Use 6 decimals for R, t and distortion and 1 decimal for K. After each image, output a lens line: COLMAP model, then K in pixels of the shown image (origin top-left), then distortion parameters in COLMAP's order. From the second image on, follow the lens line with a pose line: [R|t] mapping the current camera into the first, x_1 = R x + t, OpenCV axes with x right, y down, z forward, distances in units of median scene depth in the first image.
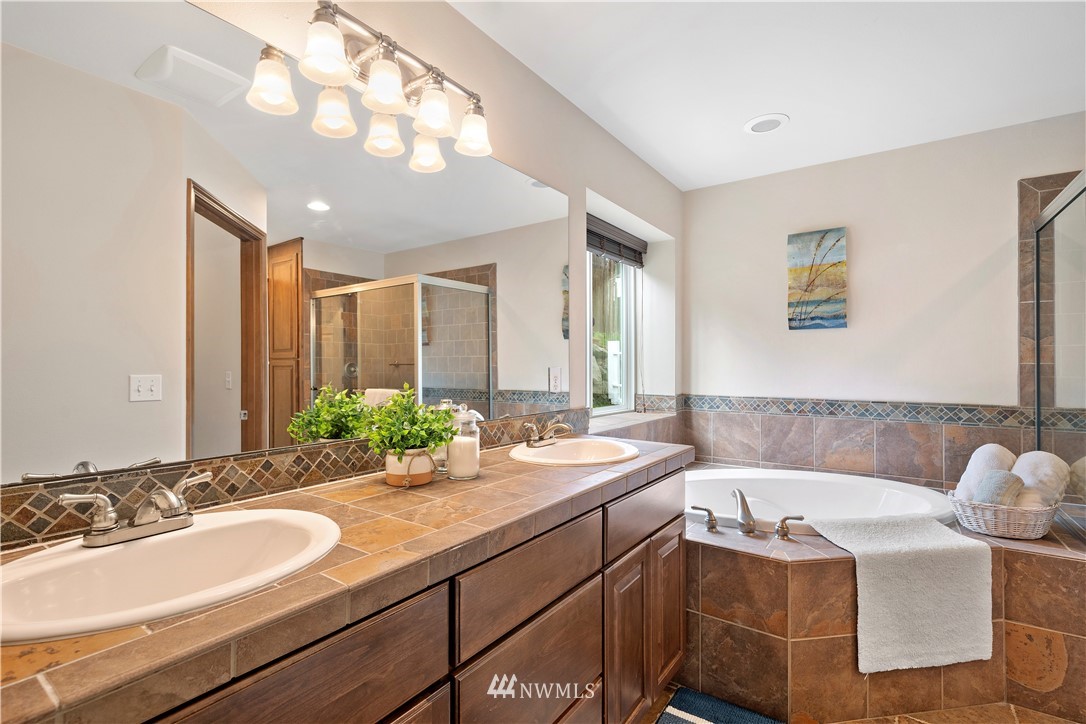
lens RADIAL K [[505.0, 0, 536.3], [0, 505.0, 362.5], [0, 0, 1]] dist [-0.001782, -0.002158]
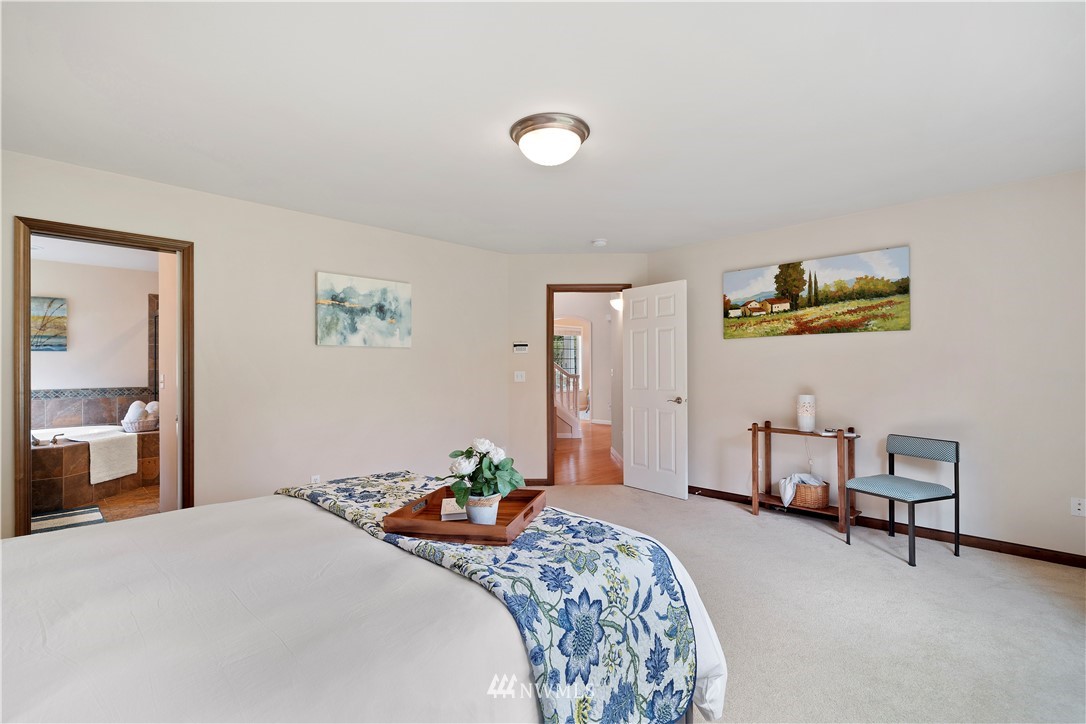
lens RADIAL K [[505.0, 0, 535.3], [0, 505.0, 362.0], [0, 0, 1]] dist [-0.001782, -0.002158]
pose [[0.169741, 0.006417, 0.985468, -1.099259], [0.000588, 0.999978, -0.006612, -0.016473], [-0.985489, 0.001702, 0.169733, -1.228250]]
